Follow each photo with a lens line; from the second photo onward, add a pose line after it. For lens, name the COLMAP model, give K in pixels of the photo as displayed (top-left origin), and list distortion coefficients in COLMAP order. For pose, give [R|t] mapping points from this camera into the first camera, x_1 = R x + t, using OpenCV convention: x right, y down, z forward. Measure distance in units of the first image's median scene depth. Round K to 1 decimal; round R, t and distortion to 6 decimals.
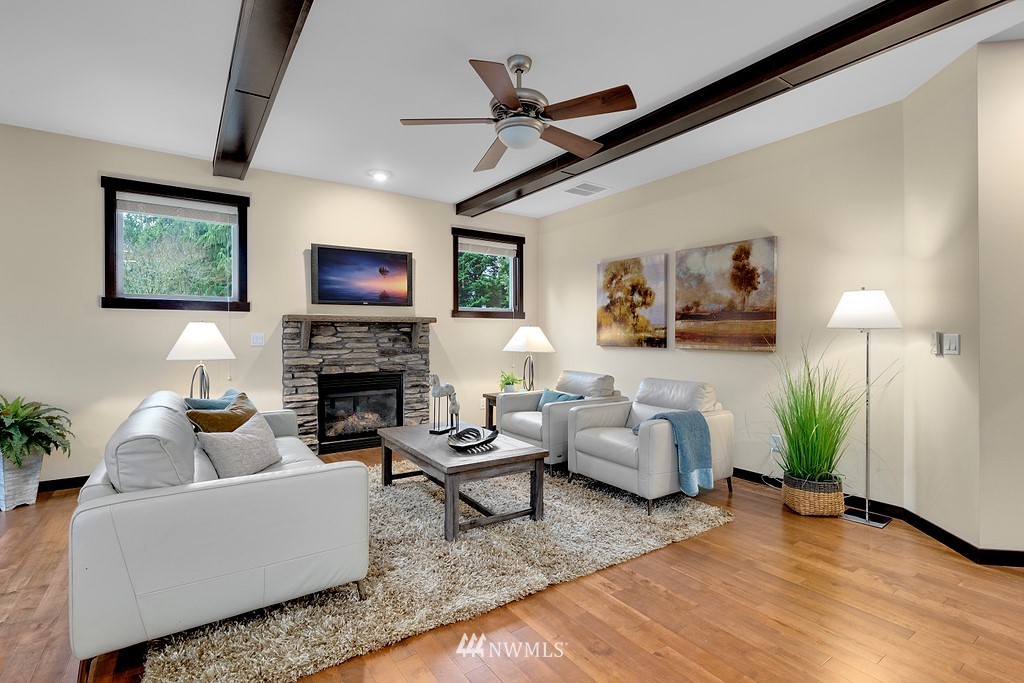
lens RADIAL K [[477.1, 0, 506.0], [0, 477.1, 334.9], [0, 0, 1]] dist [-0.003591, -0.000891]
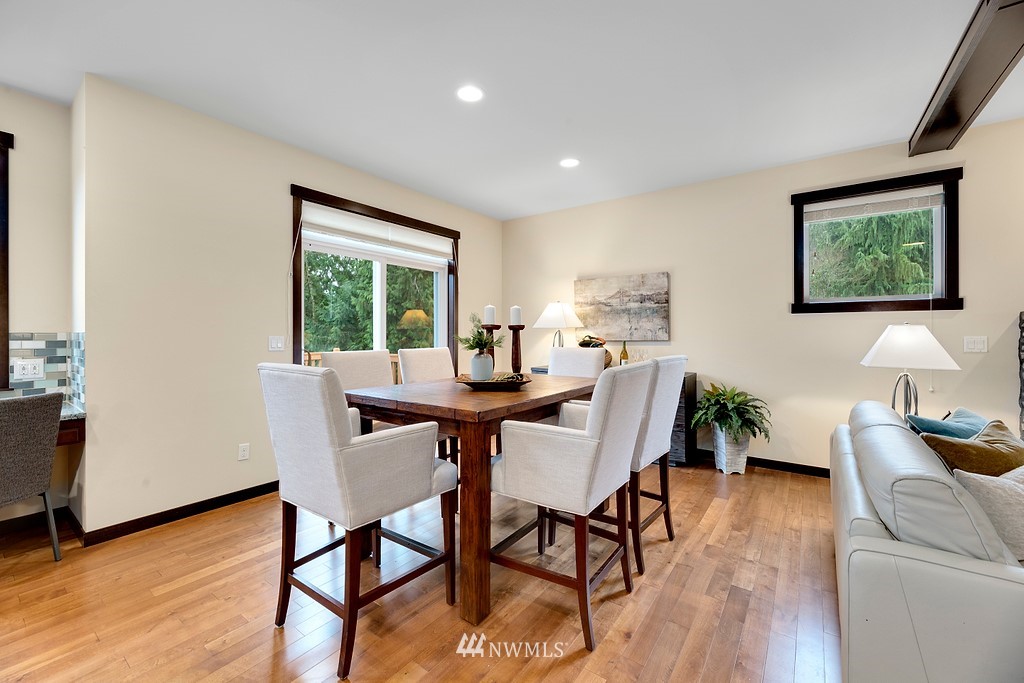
lens RADIAL K [[411.6, 0, 514.9], [0, 411.6, 334.5], [0, 0, 1]] dist [0.000250, -0.001239]
pose [[0.344148, 0.003173, -0.938910, -0.140763], [0.000780, 0.999993, 0.003666, -0.009637], [0.938915, -0.001994, 0.344143, 0.051056]]
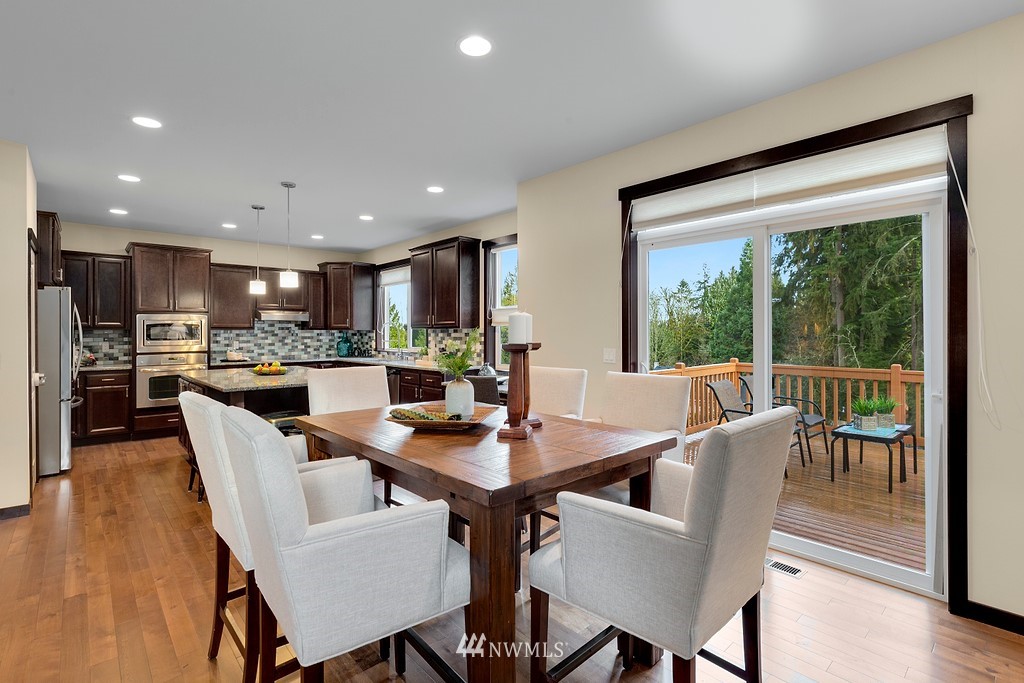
lens RADIAL K [[473.6, 0, 508.5], [0, 473.6, 331.4], [0, 0, 1]] dist [-0.002250, -0.001271]
pose [[-0.990215, 0.000291, -0.139553, -0.658327], [0.001135, 0.999982, -0.005967, -0.028872], [0.139548, -0.006067, -0.990197, 0.690855]]
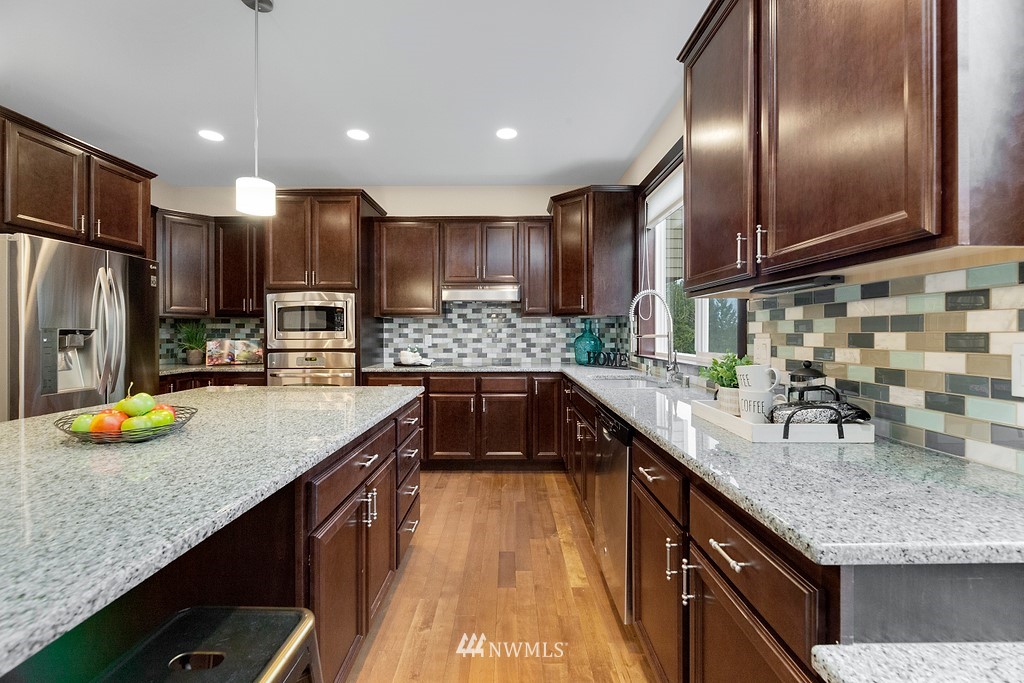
lens RADIAL K [[411.6, 0, 511.4], [0, 411.6, 335.4], [0, 0, 1]] dist [0.000250, -0.001239]
pose [[-0.831841, -0.004085, 0.554999, -0.649193], [-0.002631, 0.999991, 0.003417, -0.009028], [-0.555008, 0.001382, -0.831844, -0.334646]]
